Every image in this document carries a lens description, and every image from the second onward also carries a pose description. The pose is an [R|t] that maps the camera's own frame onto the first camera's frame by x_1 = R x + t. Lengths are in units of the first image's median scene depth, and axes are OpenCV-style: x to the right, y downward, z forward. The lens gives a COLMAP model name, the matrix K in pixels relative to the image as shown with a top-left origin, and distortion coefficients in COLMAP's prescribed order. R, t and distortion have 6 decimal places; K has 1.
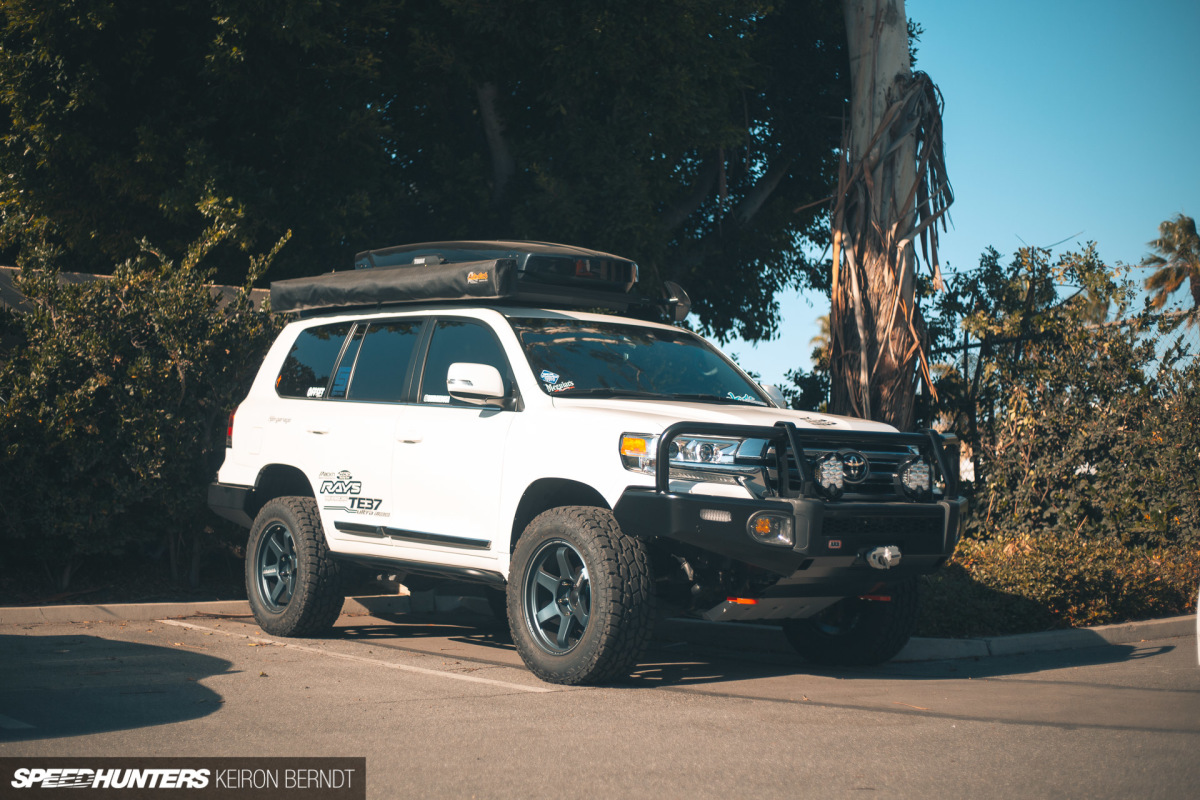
lens RADIAL K [[1793.6, 0, 599.5], [0, 1793.6, 398.6], [0, 0, 1]] dist [-0.096325, 0.000000]
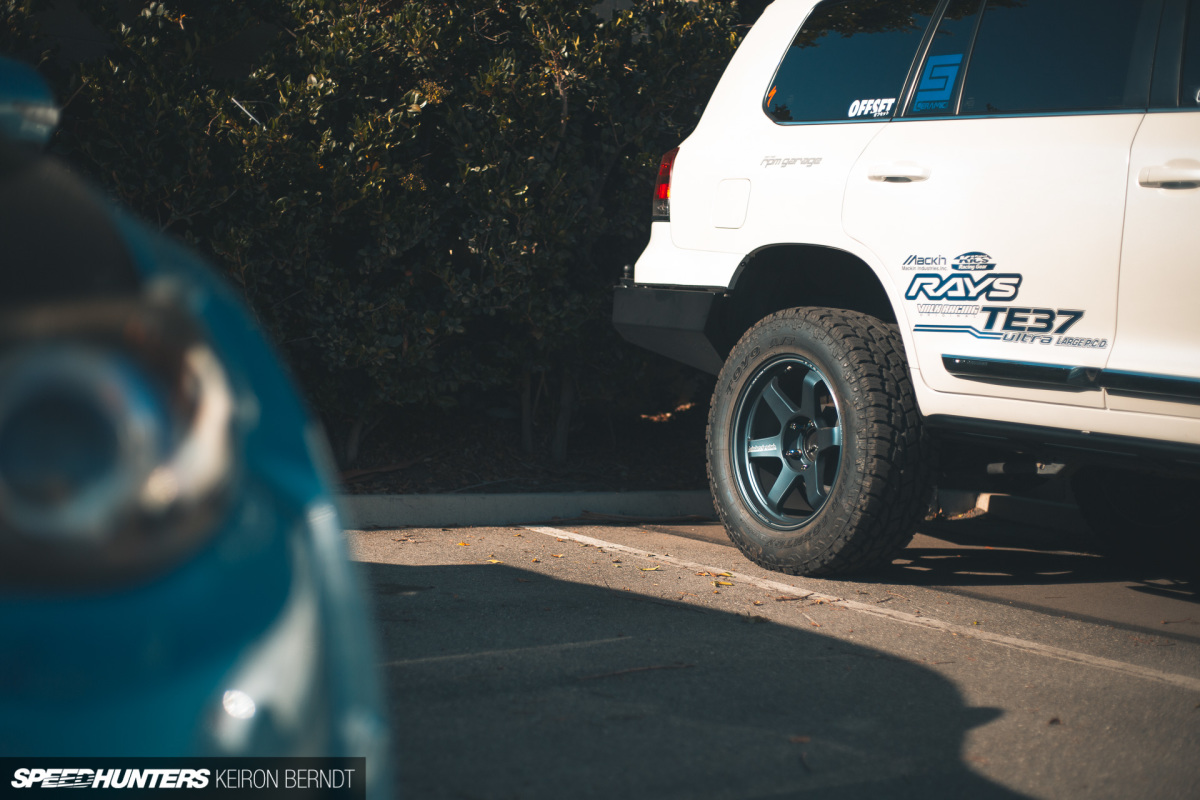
lens RADIAL K [[1793.6, 0, 600.4], [0, 1793.6, 401.3], [0, 0, 1]] dist [-0.096325, 0.000000]
pose [[0.996126, 0.038498, -0.079059, -0.181956], [-0.032409, 0.996511, 0.076908, 0.041456], [0.081744, -0.074048, 0.993899, 0.447486]]
